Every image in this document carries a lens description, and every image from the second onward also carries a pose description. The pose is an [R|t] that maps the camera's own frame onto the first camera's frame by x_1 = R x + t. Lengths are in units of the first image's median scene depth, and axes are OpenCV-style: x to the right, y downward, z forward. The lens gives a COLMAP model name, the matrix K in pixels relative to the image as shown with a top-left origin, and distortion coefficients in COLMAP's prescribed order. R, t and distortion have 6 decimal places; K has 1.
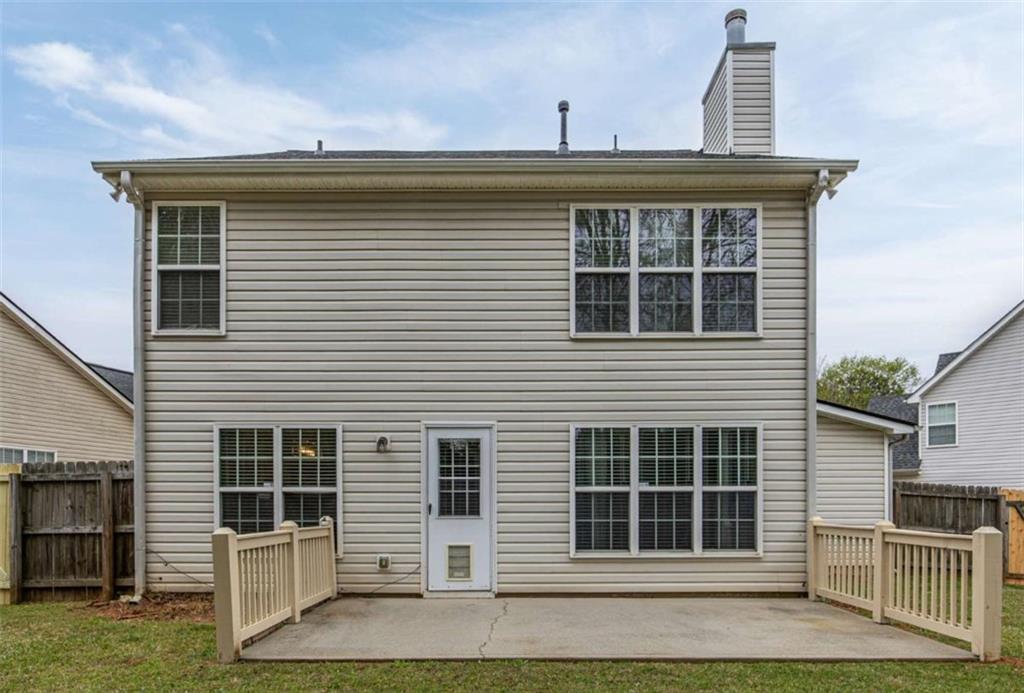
lens RADIAL K [[607.5, 0, 513.2], [0, 607.5, 413.3], [0, 0, 1]] dist [-0.004046, 0.001802]
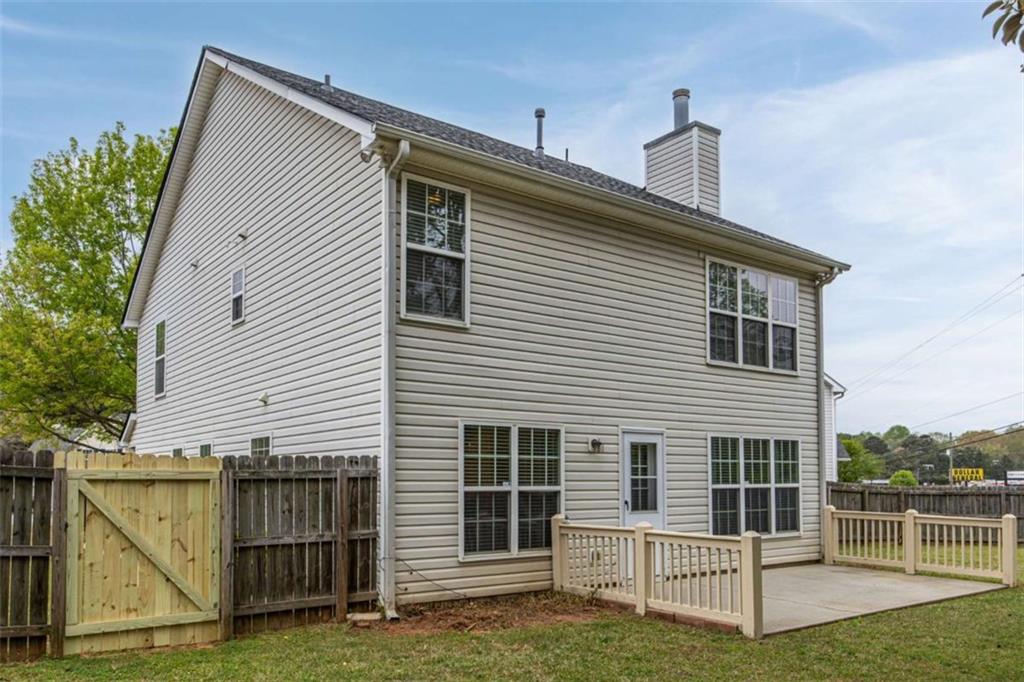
lens RADIAL K [[781.6, 0, 512.0], [0, 781.6, 341.0], [0, 0, 1]] dist [-0.005191, 0.001321]
pose [[0.796522, 0.106773, 0.595107, -1.165792], [-0.067164, 0.993817, -0.088413, -0.001919], [-0.600867, 0.030453, 0.798768, -0.035803]]
